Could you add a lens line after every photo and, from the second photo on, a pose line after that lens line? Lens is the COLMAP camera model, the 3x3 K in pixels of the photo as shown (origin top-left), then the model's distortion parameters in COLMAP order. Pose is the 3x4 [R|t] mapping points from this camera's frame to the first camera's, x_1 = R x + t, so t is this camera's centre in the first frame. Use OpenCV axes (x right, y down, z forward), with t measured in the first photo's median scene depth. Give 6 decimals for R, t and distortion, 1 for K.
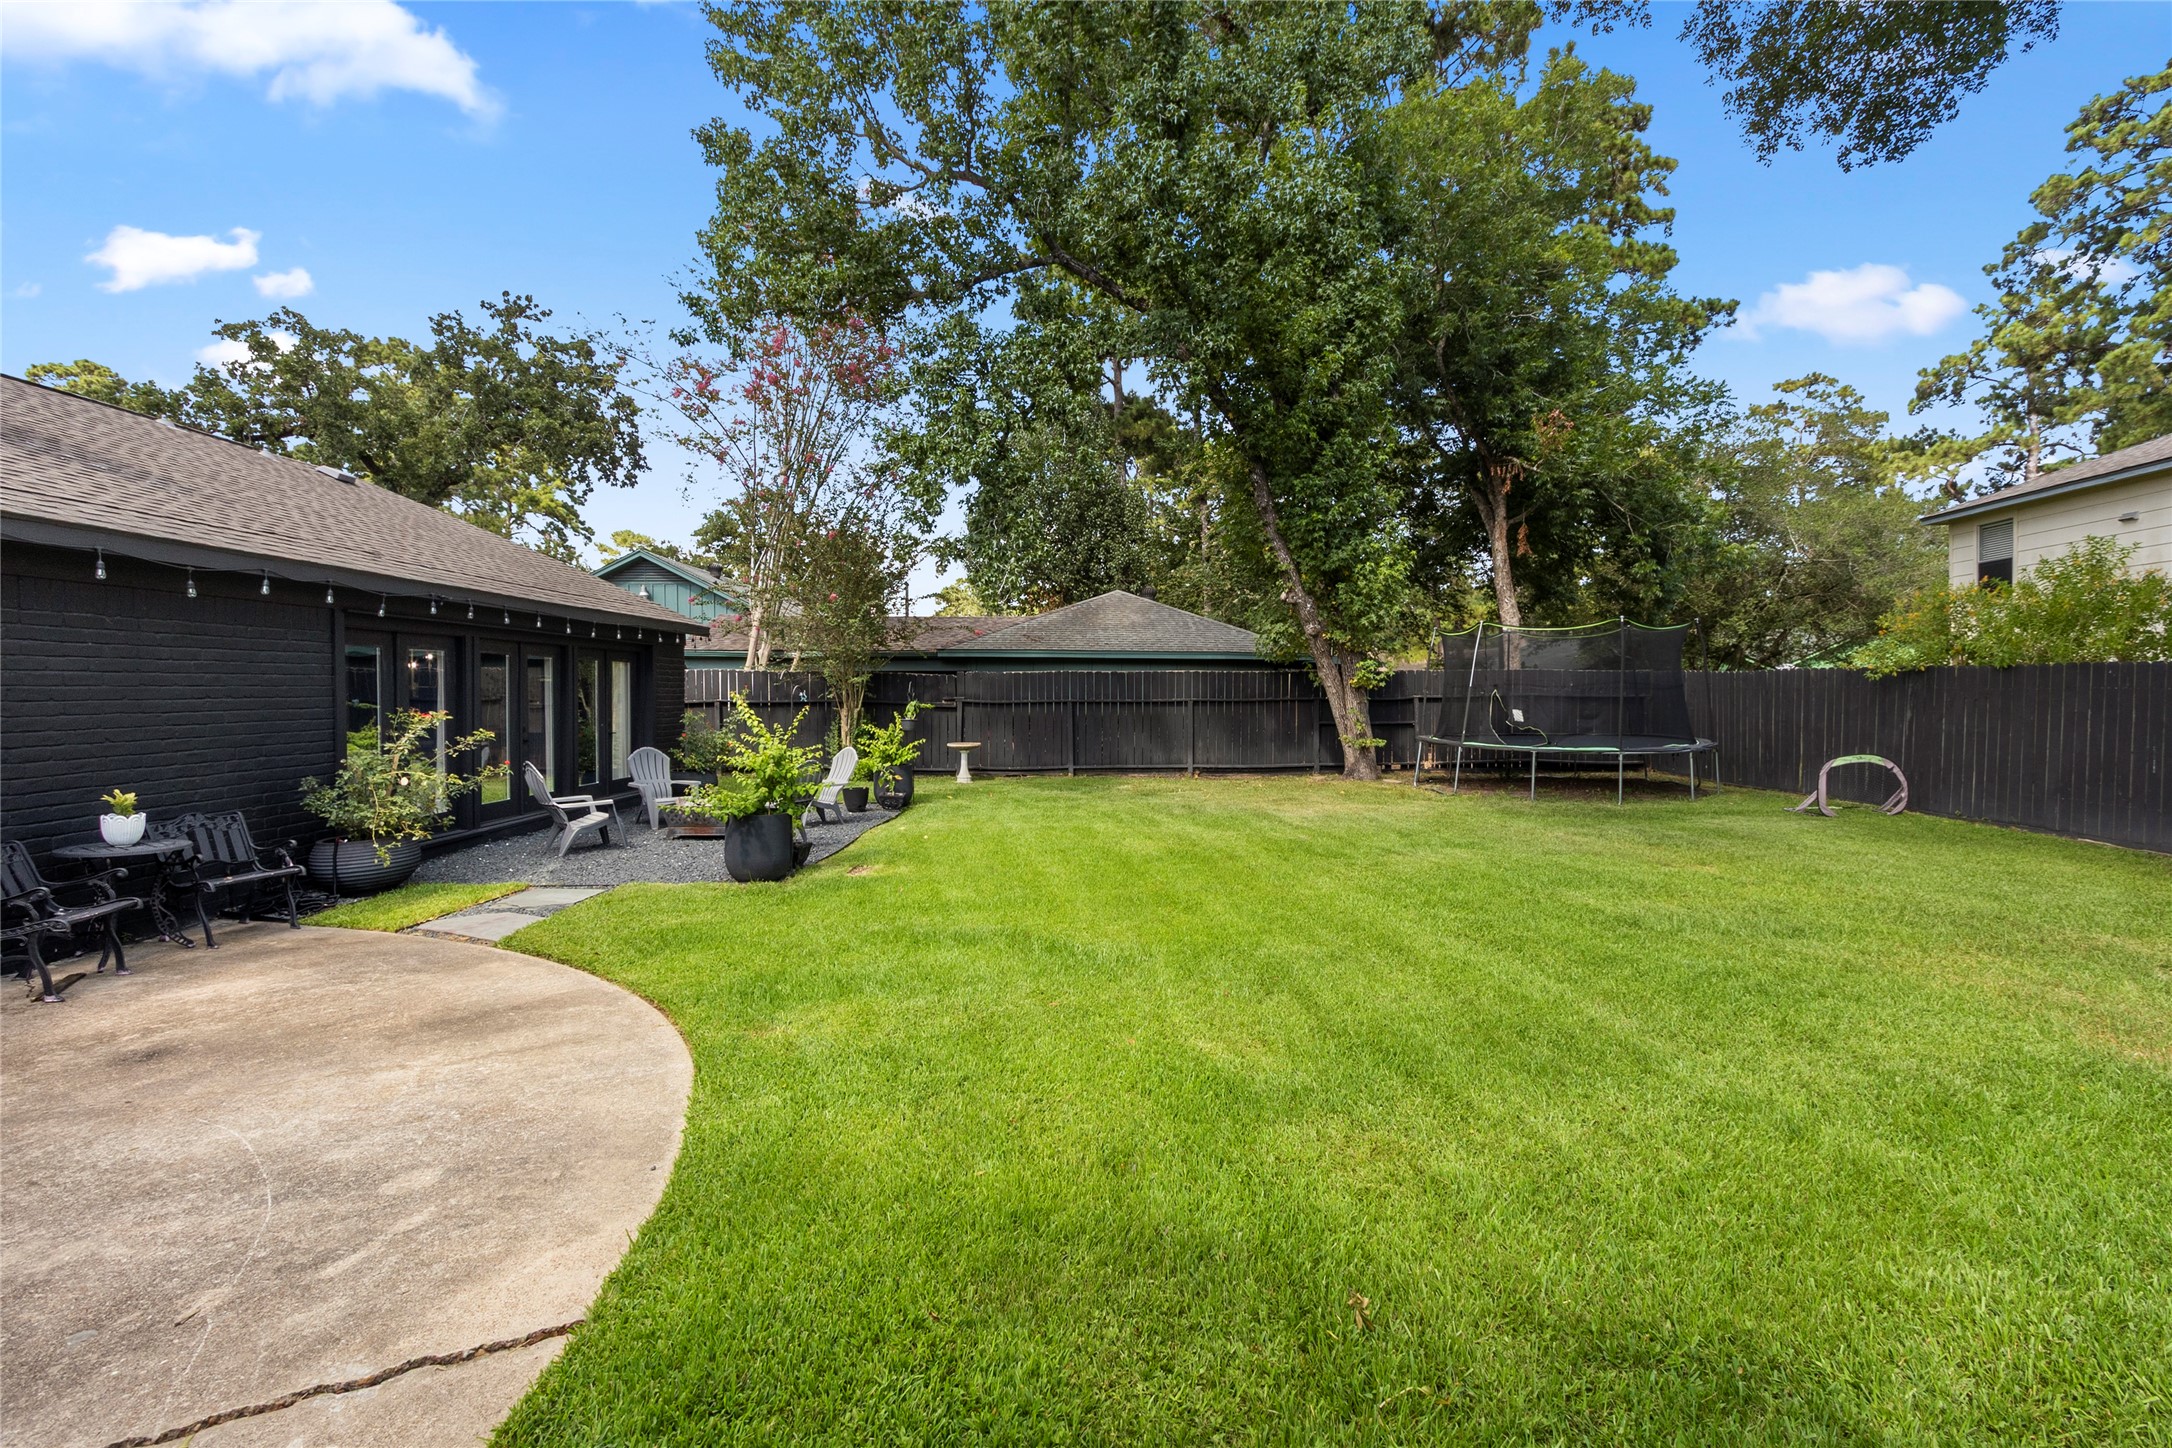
lens RADIAL K [[1003.9, 0, 1088.3], [0, 1003.9, 735.2], [0, 0, 1]] dist [0.001267, -0.000135]
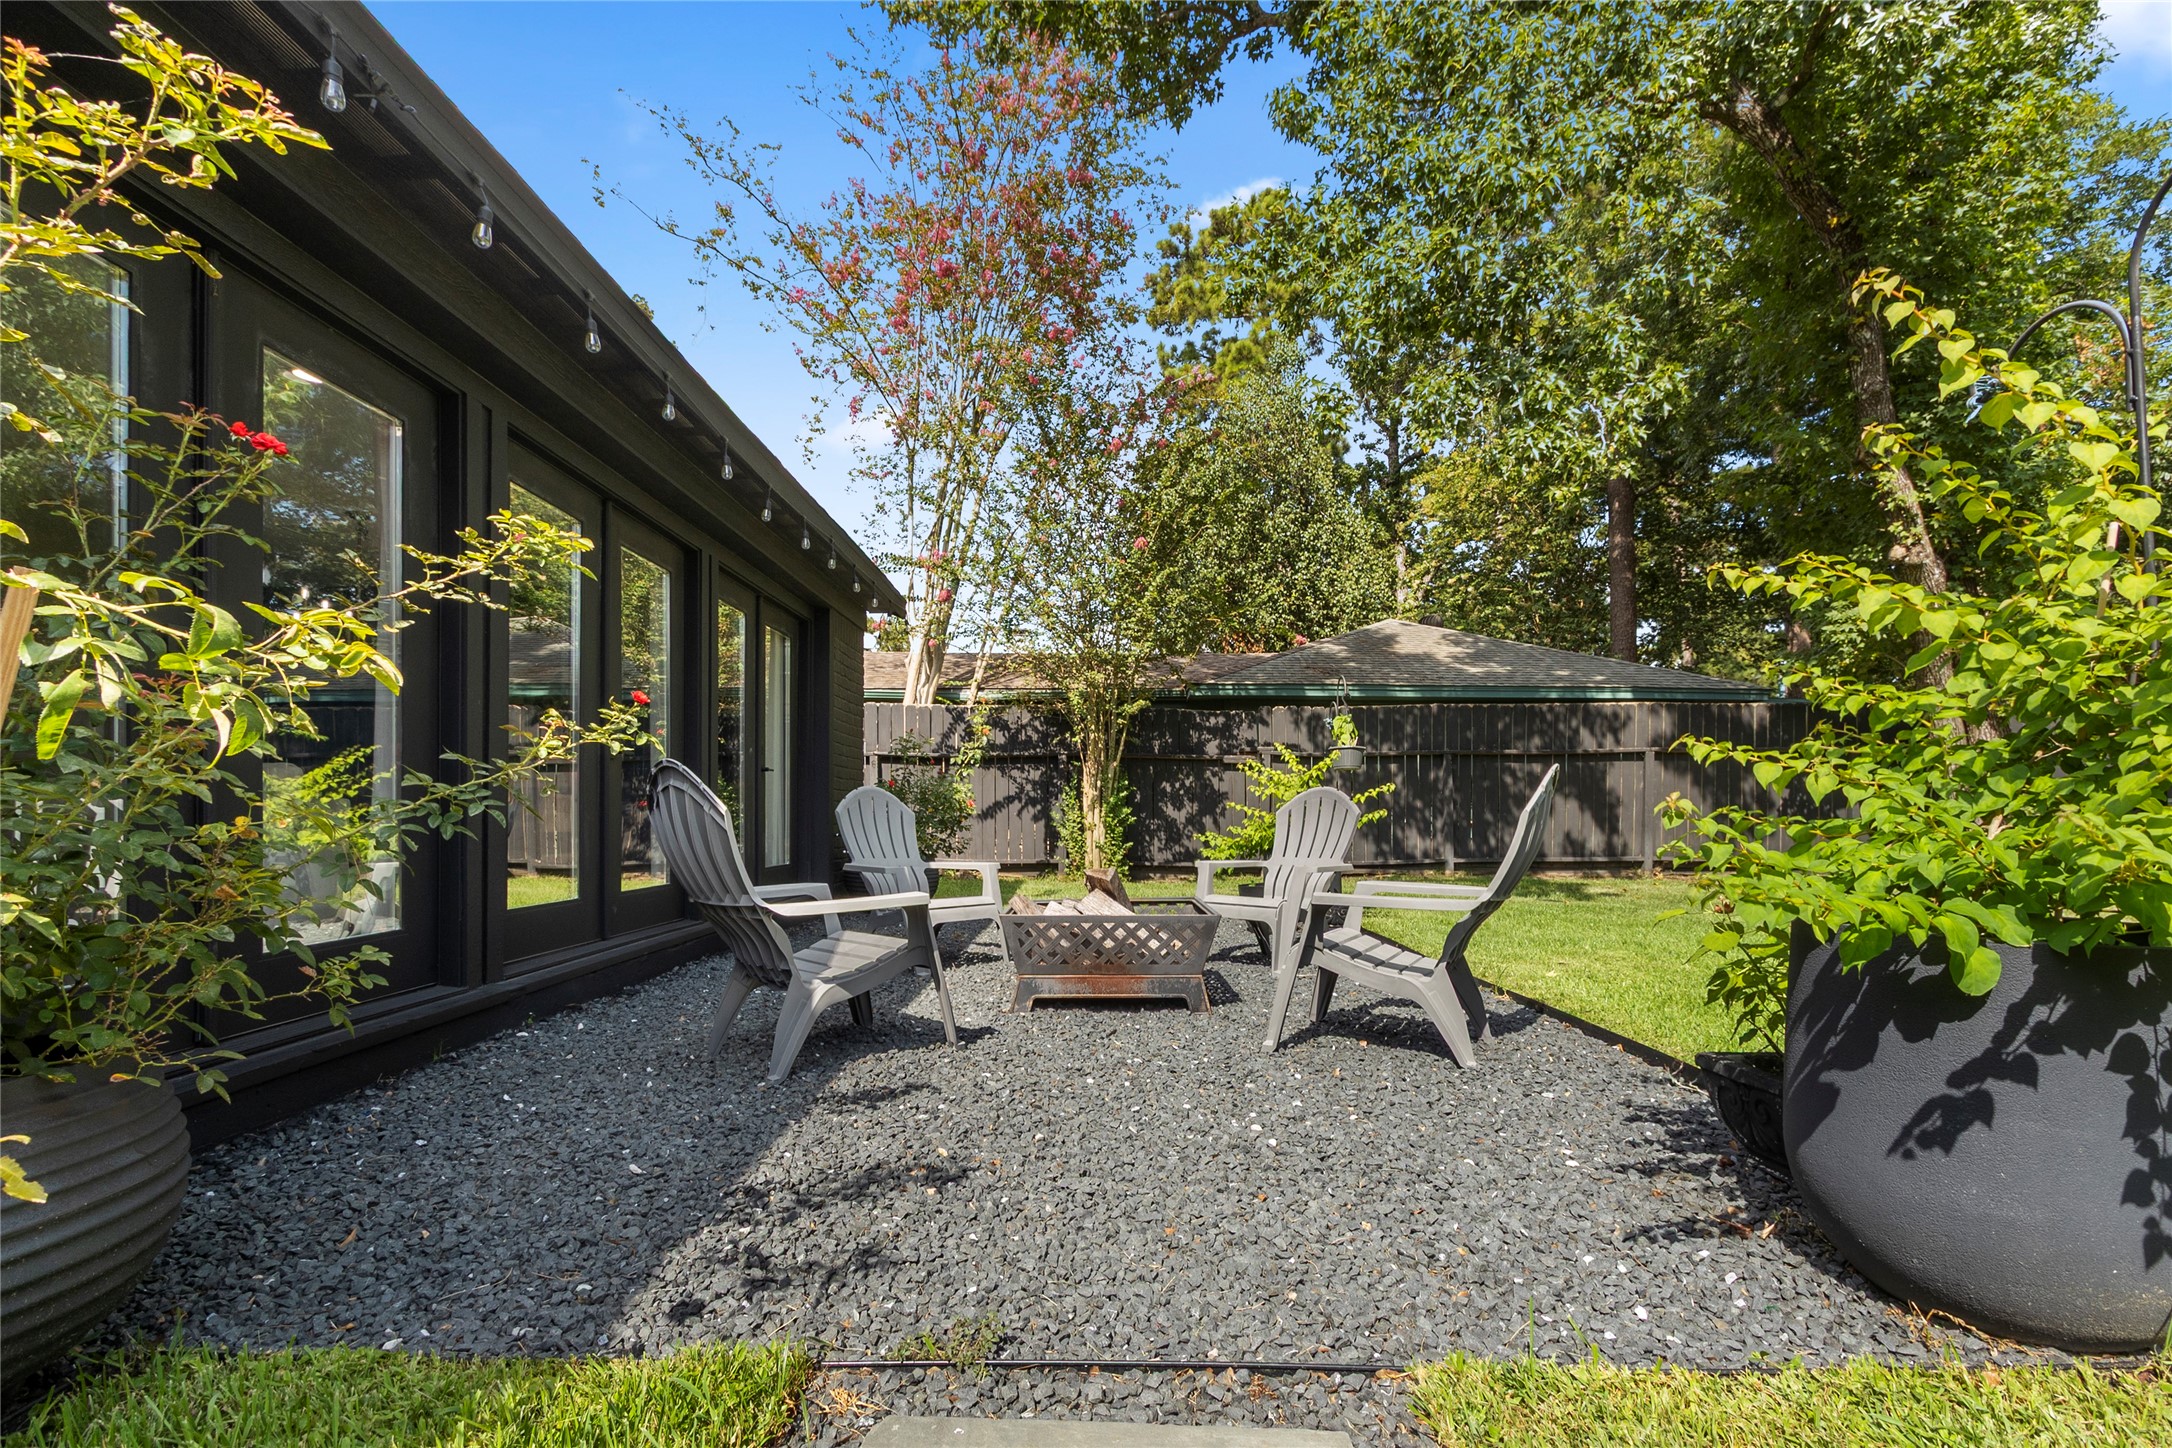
lens RADIAL K [[1000.3, 0, 1087.3], [0, 1000.3, 824.6], [0, 0, 1]] dist [0.000321, -0.000035]
pose [[0.999985, -0.001978, -0.005019, -0.339045], [0.001820, 0.999507, -0.031333, 0.042496], [0.005078, 0.031324, 0.999496, 0.552448]]
